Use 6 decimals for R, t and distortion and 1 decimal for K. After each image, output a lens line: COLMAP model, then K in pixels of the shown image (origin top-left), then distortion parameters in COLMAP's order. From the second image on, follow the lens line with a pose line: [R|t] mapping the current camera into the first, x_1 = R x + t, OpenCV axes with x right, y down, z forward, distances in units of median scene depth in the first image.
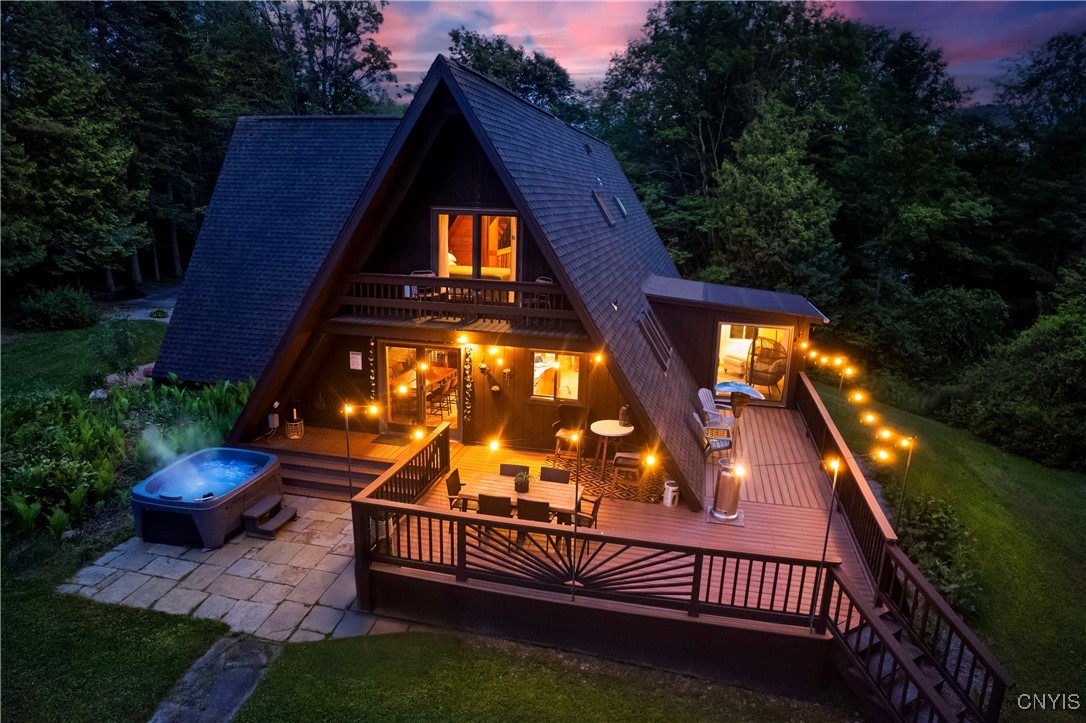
lens RADIAL K [[695.5, 0, 543.0], [0, 695.5, 361.5], [0, 0, 1]] dist [-0.098924, 0.088529]
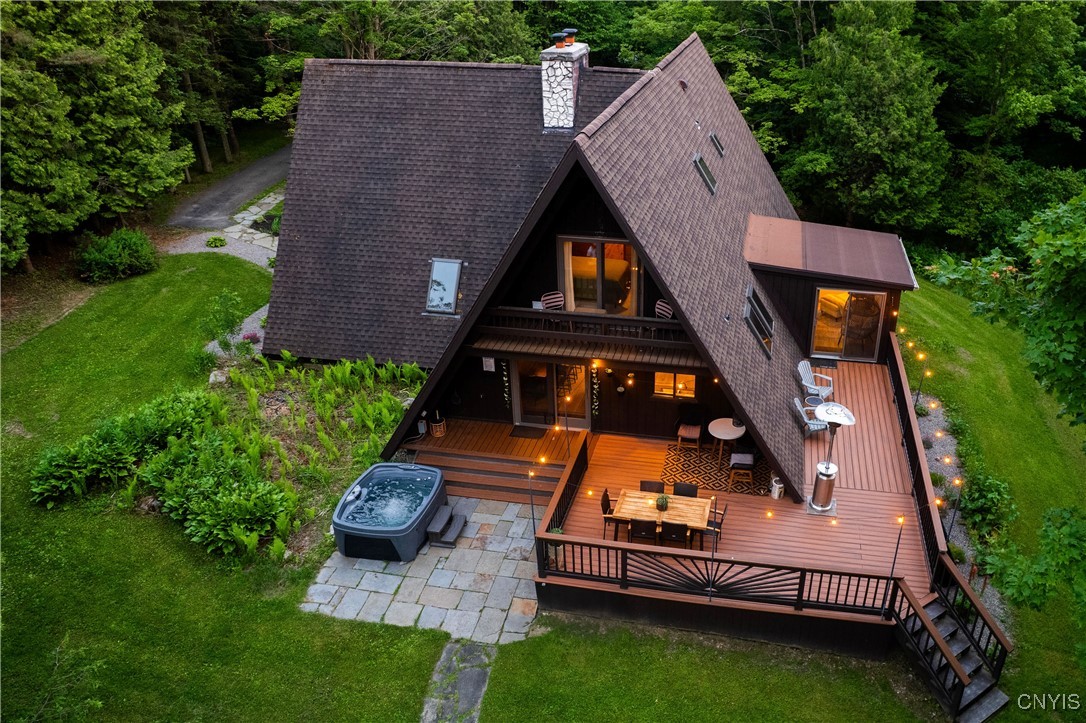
lens RADIAL K [[819.0, 0, 654.3], [0, 819.0, 361.8], [0, 0, 1]] dist [-0.074709, 0.043952]
pose [[0.997388, -0.045142, 0.056380, -0.065493], [0.030399, 0.970477, 0.239272, -0.241052], [-0.065516, -0.236933, 0.969314, -0.209769]]
